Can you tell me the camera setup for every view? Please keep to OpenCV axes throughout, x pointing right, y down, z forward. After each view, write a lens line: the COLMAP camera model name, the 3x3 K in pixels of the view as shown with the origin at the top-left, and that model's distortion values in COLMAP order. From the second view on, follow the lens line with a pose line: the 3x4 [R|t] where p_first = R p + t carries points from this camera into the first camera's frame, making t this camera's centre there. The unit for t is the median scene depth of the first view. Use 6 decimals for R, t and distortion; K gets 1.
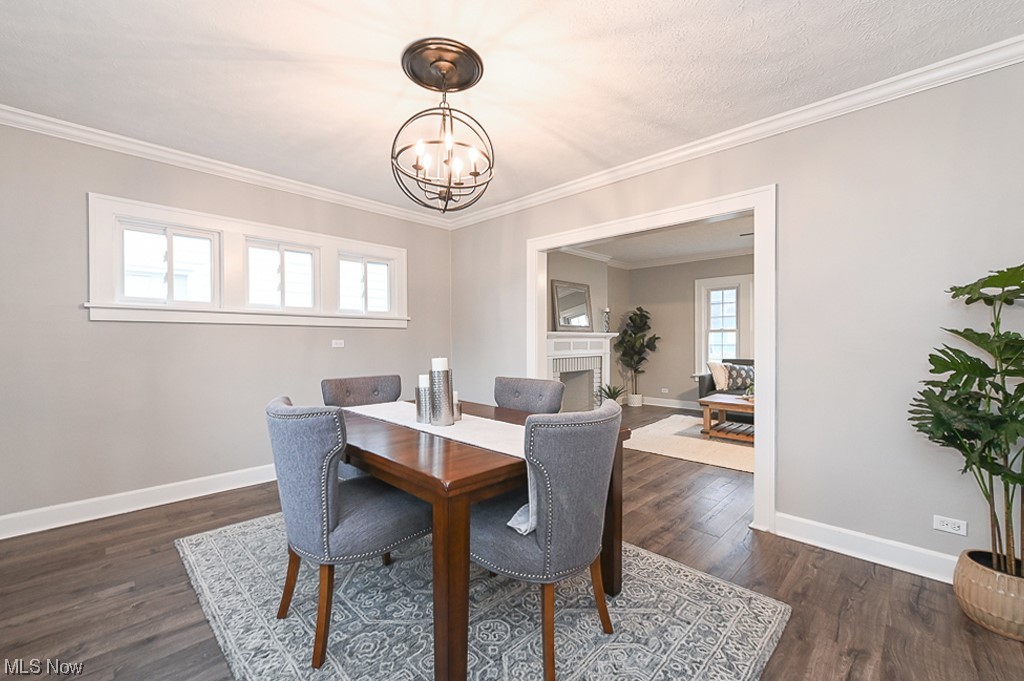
lens RADIAL K [[409.7, 0, 508.4], [0, 409.7, 341.1], [0, 0, 1]] dist [-0.026272, -0.000108]
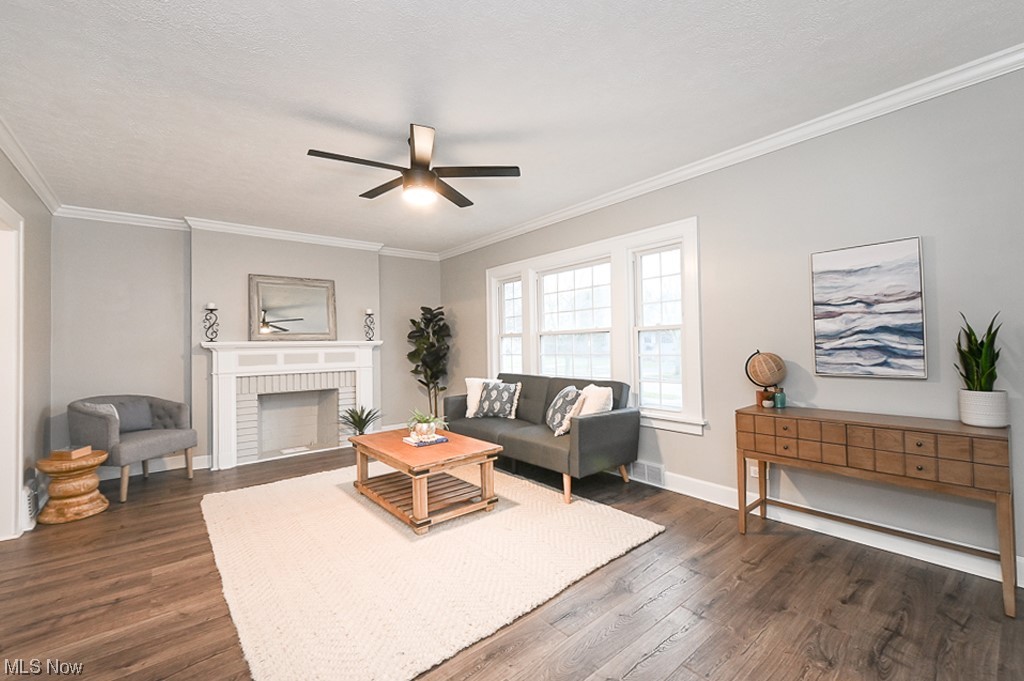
lens RADIAL K [[420.5, 0, 515.6], [0, 420.5, 327.9], [0, 0, 1]] dist [-0.013754, -0.000025]
pose [[0.995476, -0.017765, -0.093335, 0.613121], [0.014397, 0.999225, -0.036636, -0.010672], [0.093914, 0.035127, 0.994960, 0.229695]]
